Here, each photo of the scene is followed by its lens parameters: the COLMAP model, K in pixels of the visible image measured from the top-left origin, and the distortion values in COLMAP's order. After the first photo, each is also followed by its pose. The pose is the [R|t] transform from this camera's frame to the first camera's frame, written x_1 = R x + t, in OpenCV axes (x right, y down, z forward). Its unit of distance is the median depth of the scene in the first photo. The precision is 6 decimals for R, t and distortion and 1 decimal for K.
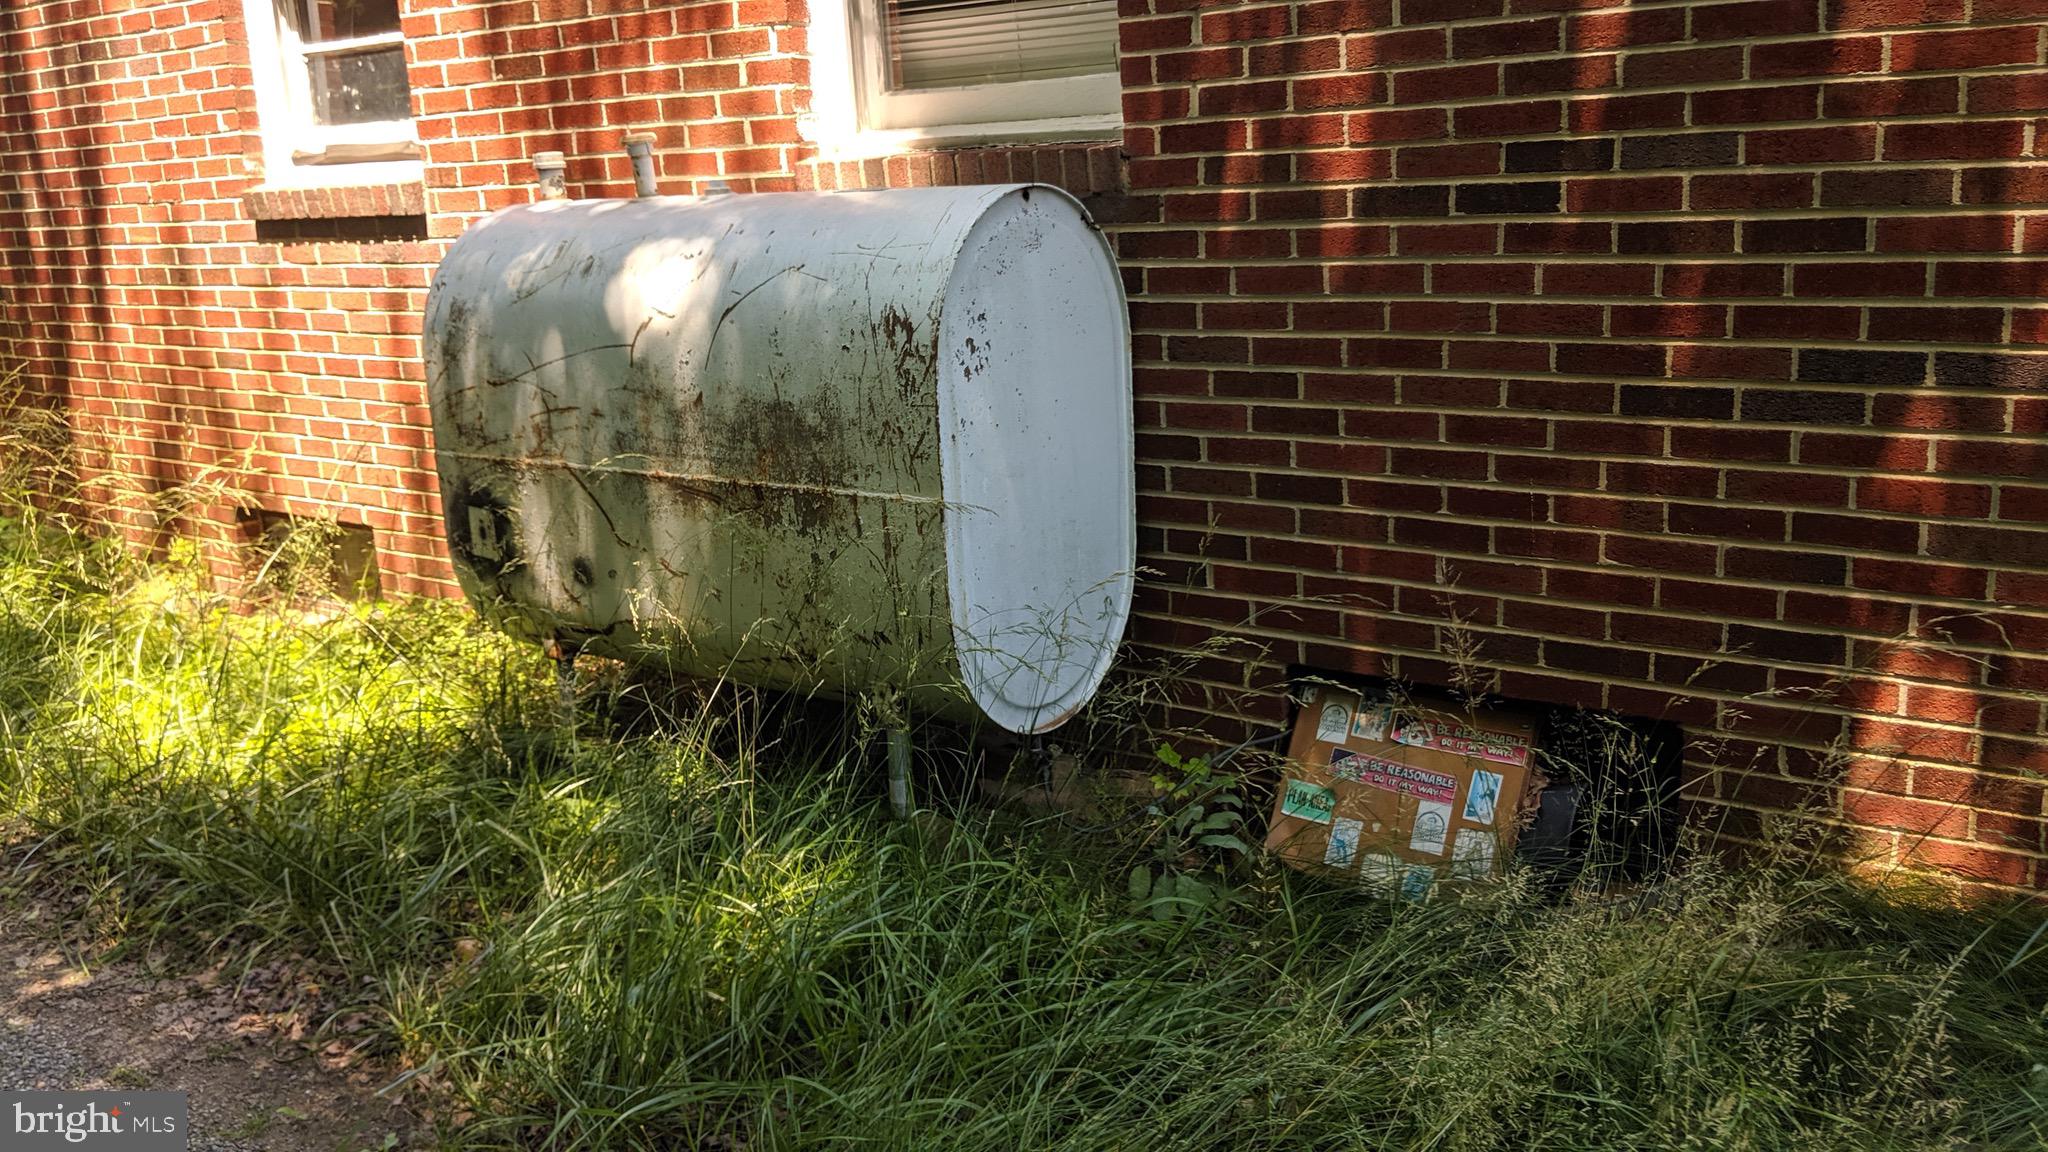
lens RADIAL K [[1633.5, 0, 1024.0], [0, 1633.5, 576.0], [0, 0, 1]] dist [0.088993, -0.162702]
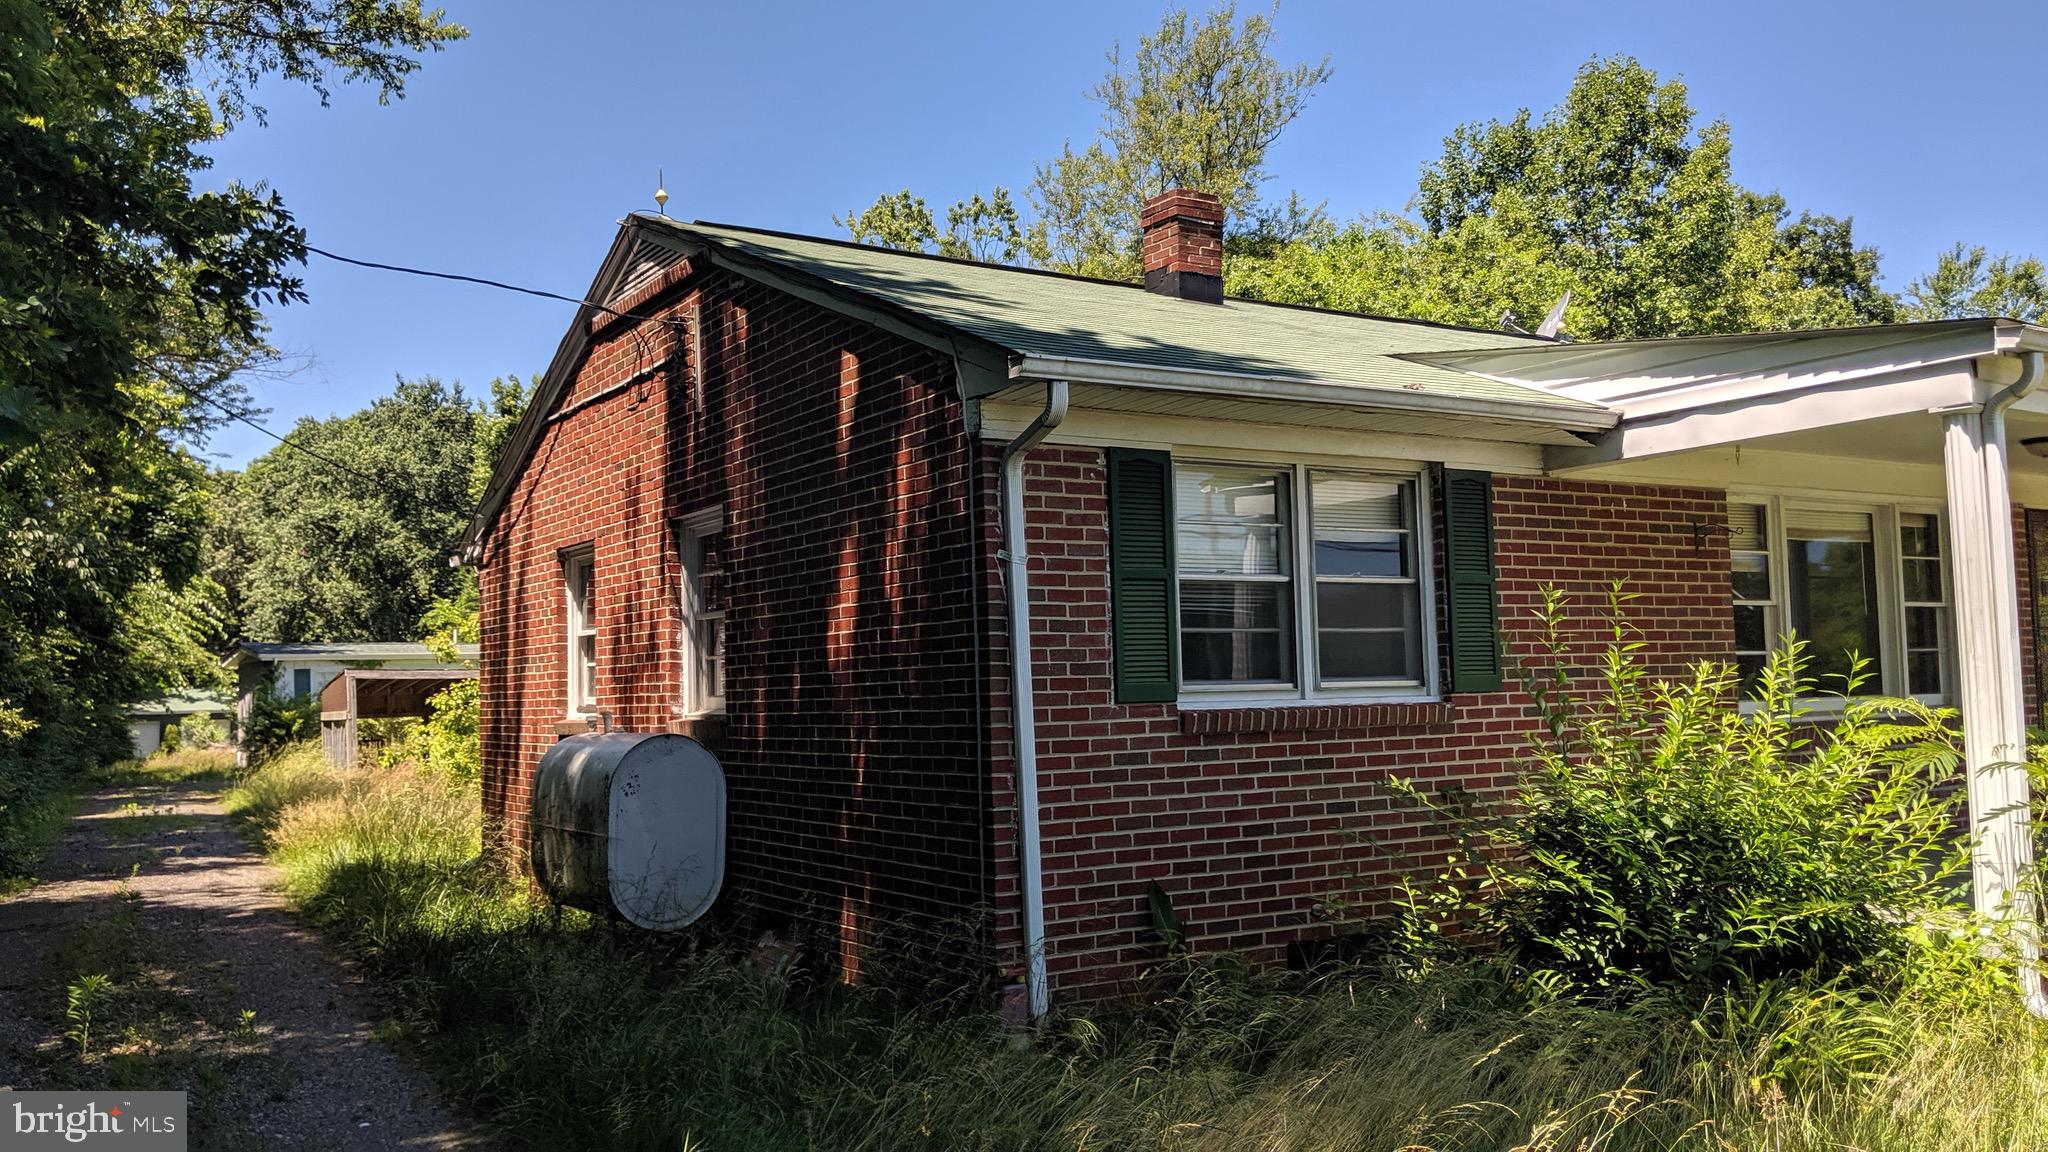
lens RADIAL K [[1633.5, 0, 1024.0], [0, 1633.5, 576.0], [0, 0, 1]] dist [0.088993, -0.162702]
pose [[0.921844, -0.002402, -0.387553, 1.585717], [-0.115588, 0.952767, -0.280847, 0.225172], [0.369922, 0.303694, 0.878025, -1.321531]]
